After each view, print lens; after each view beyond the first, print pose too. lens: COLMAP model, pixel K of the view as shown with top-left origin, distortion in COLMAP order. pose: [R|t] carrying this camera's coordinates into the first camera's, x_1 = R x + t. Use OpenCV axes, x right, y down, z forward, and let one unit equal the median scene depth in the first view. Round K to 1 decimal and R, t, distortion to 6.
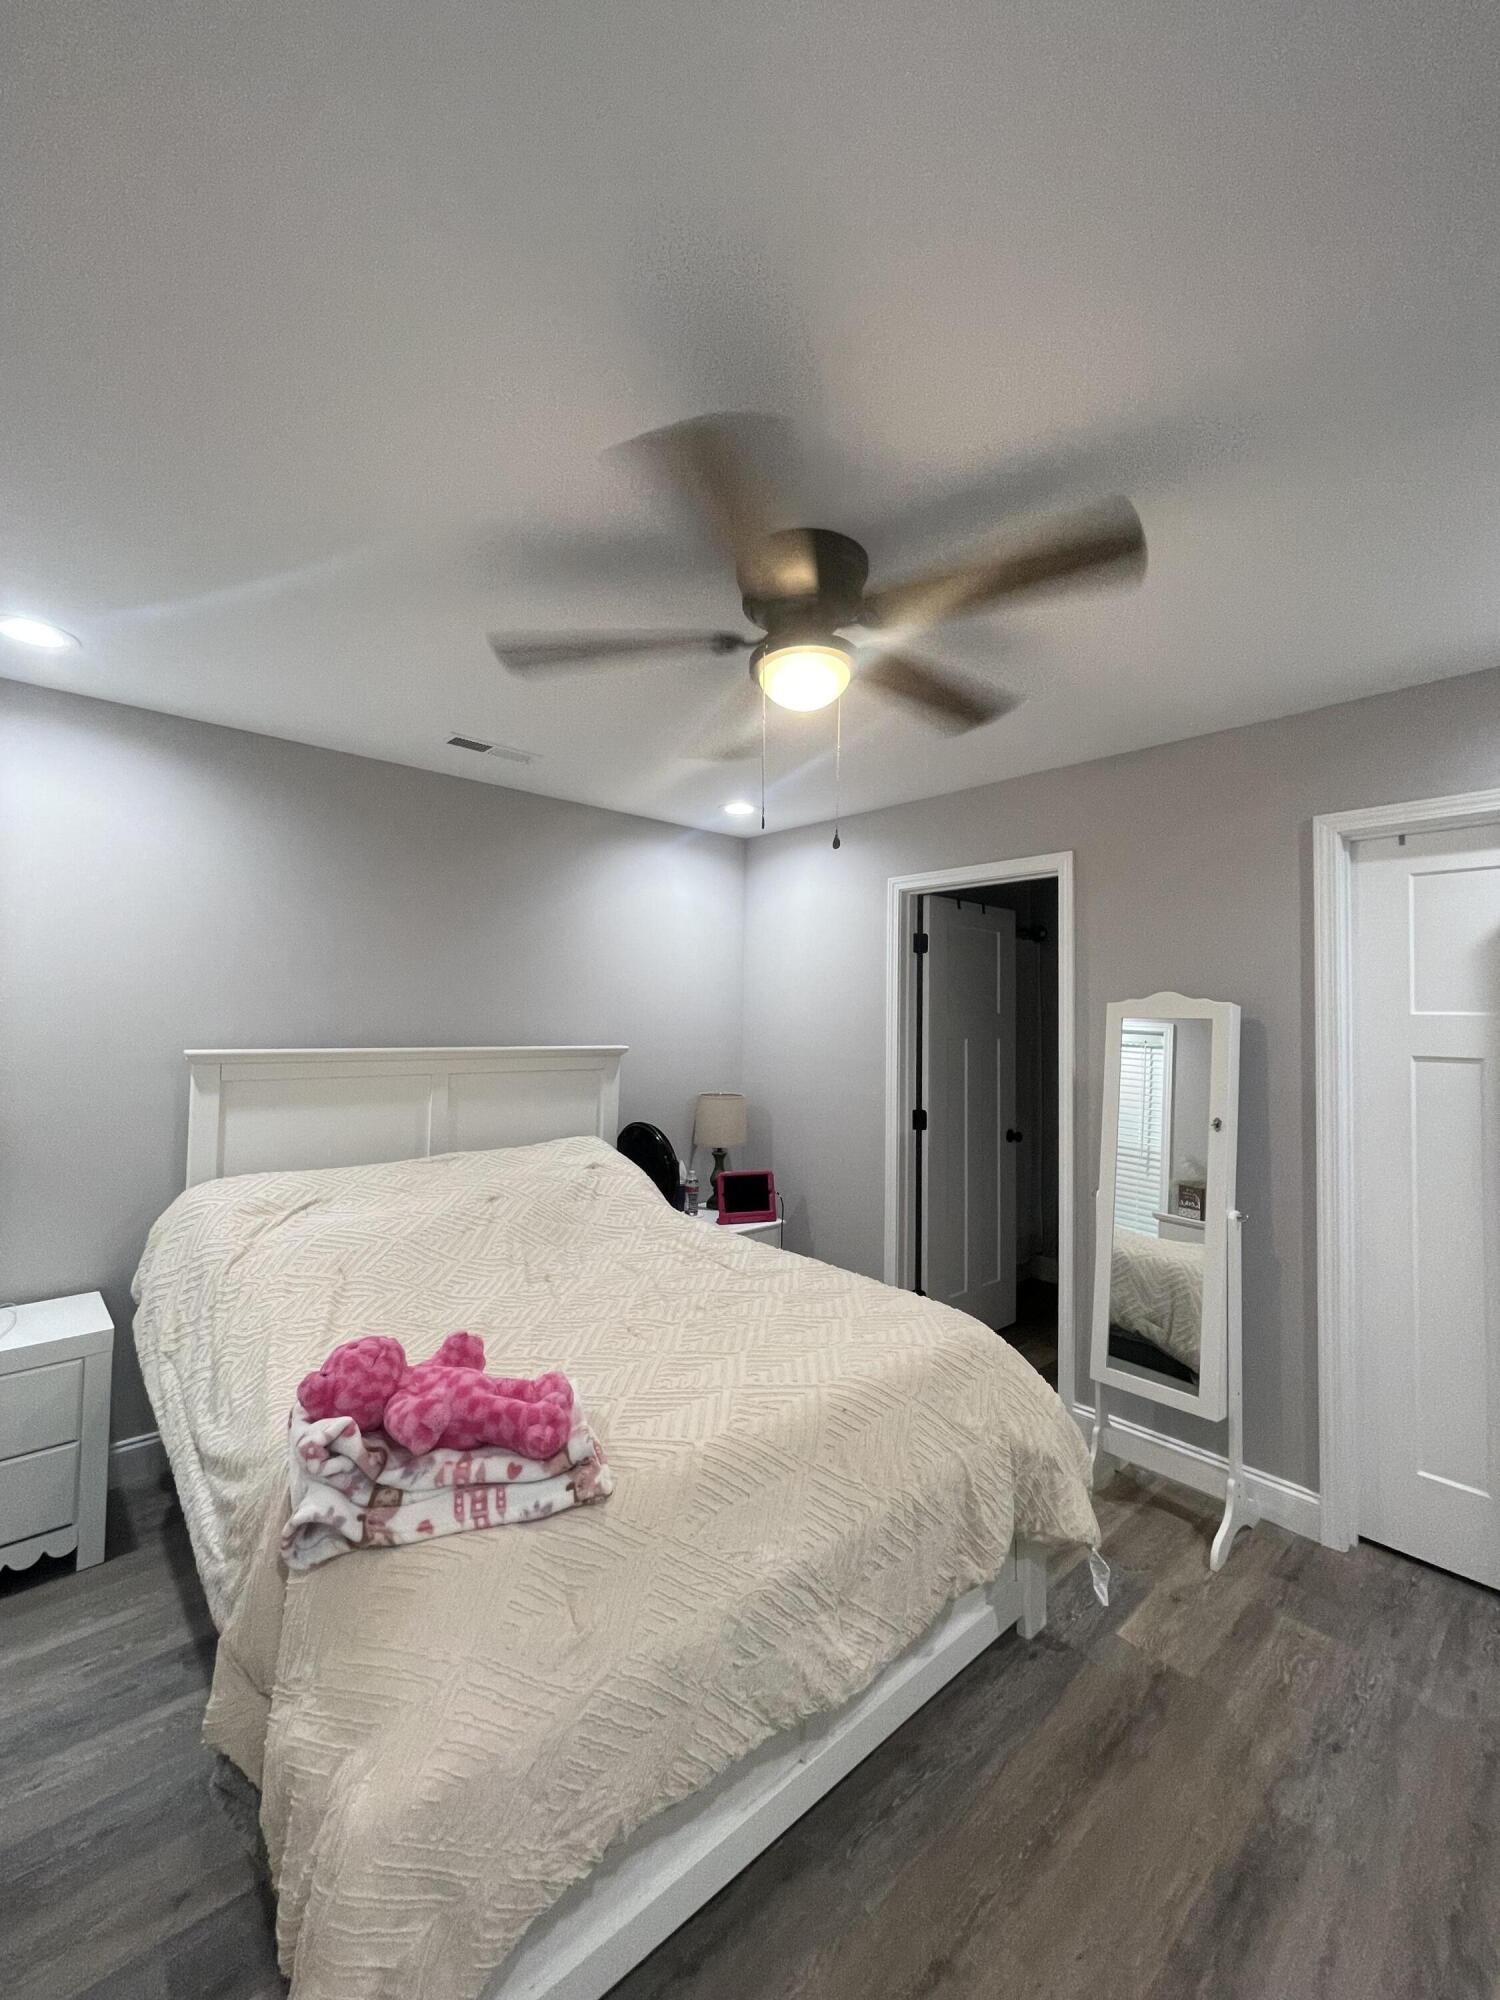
lens RADIAL K [[807.7, 0, 743.8], [0, 807.7, 989.5], [0, 0, 1]] dist [-0.002676, 0.000688]
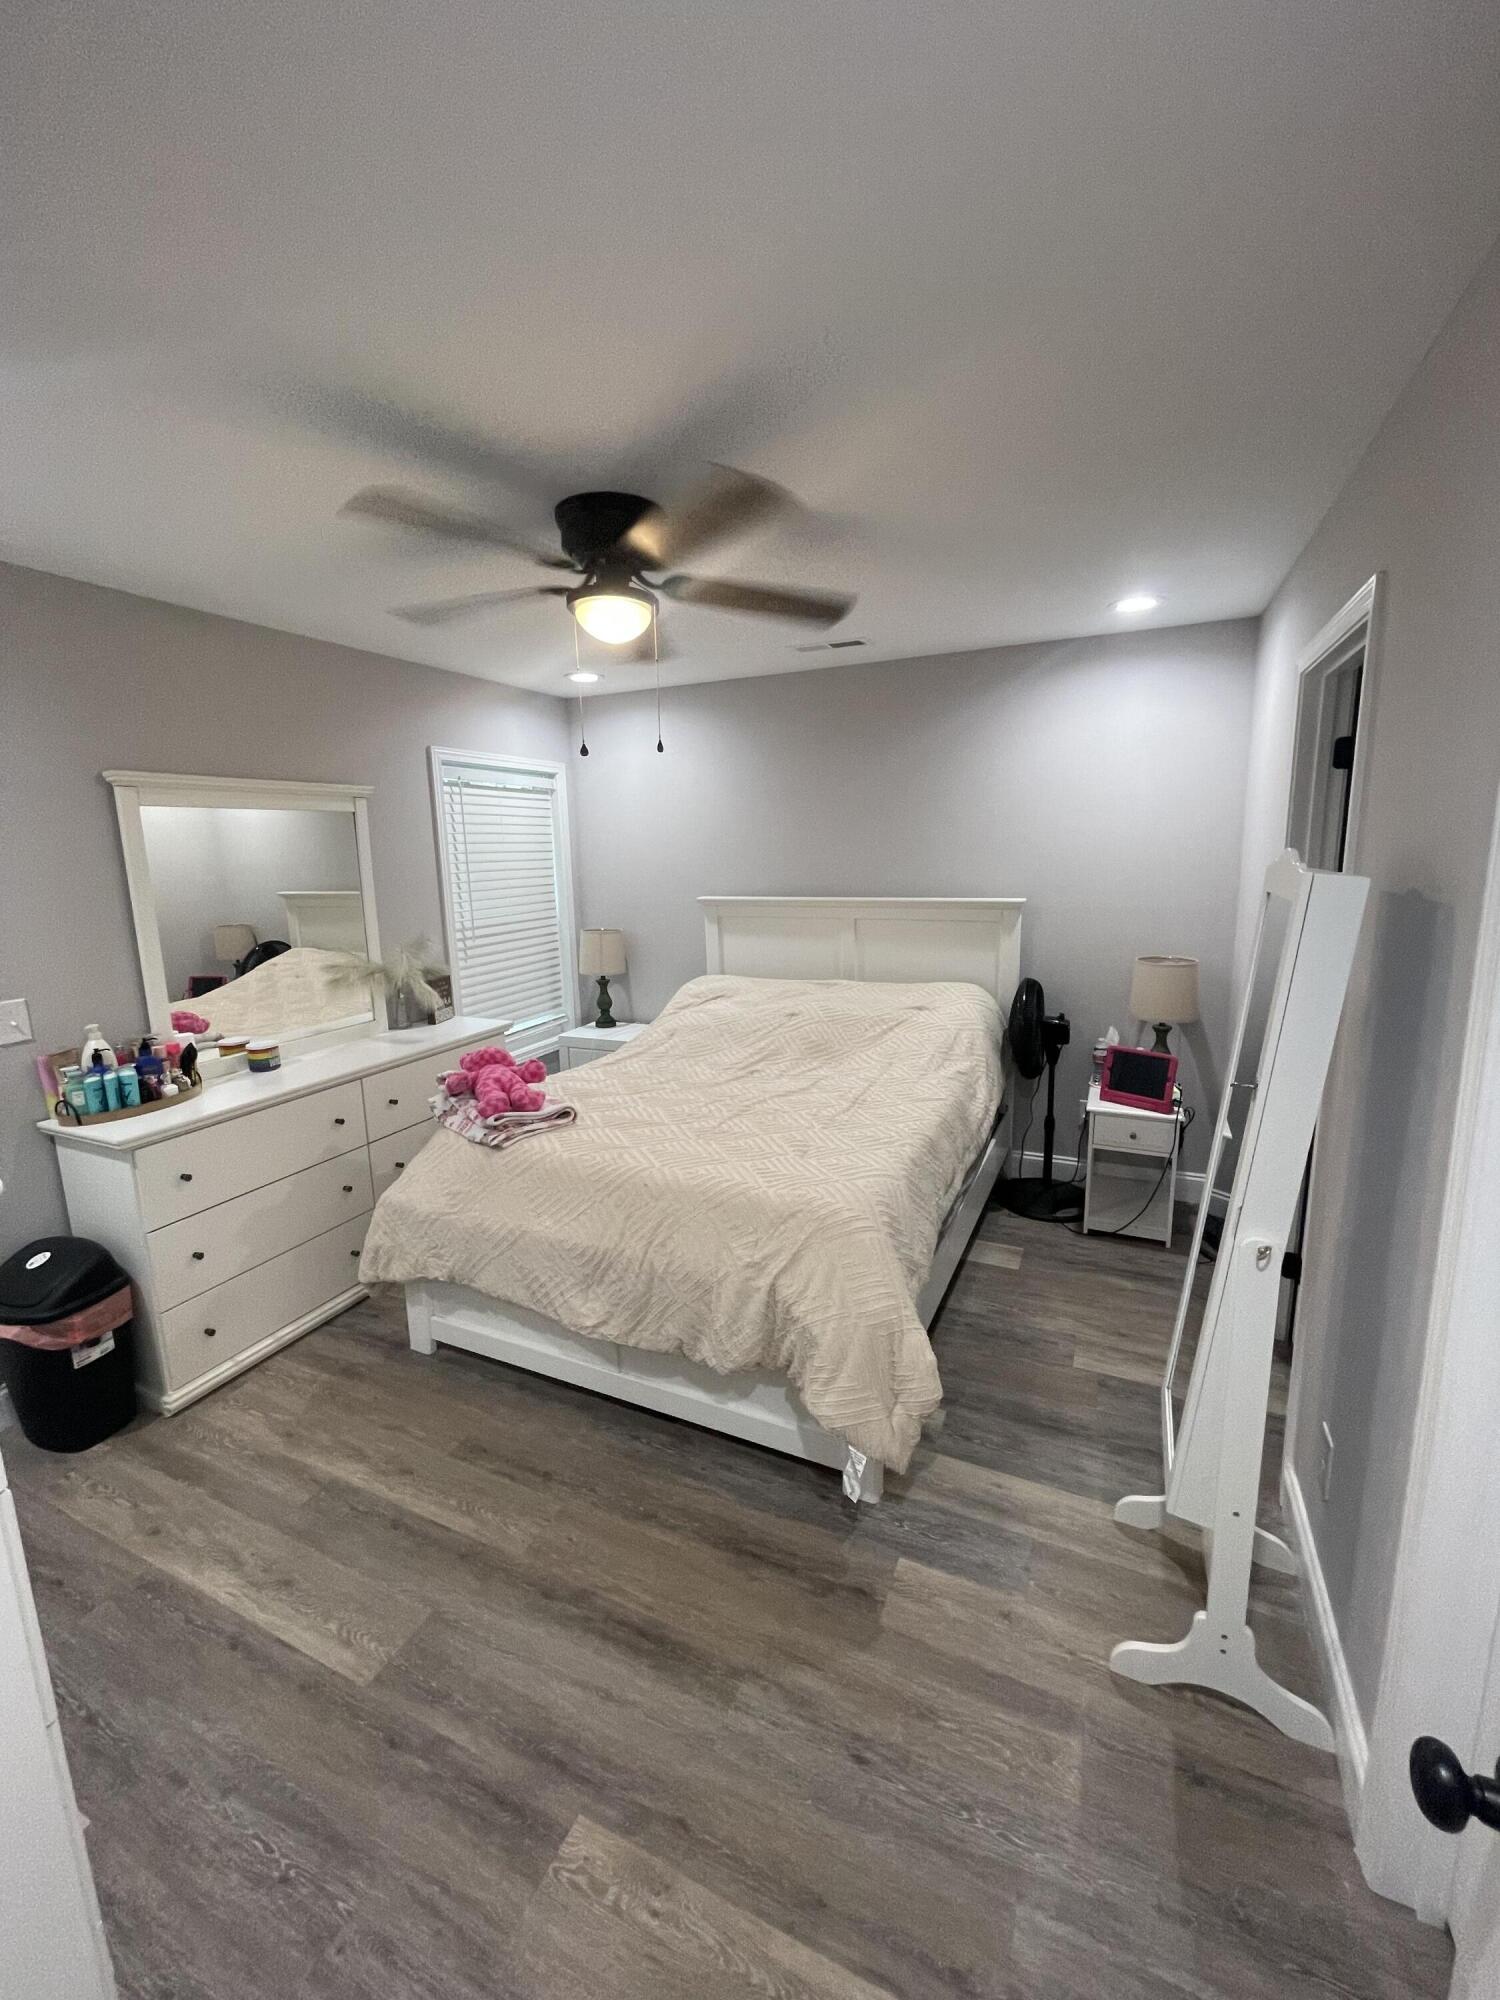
lens RADIAL K [[807.7, 0, 743.8], [0, 807.7, 989.5], [0, 0, 1]] dist [-0.002676, 0.000688]
pose [[0.394913, 0.137745, -0.908334, 1.381593], [0.064912, 0.982042, 0.177144, -0.038698], [0.916422, -0.128918, 0.378880, 0.671008]]
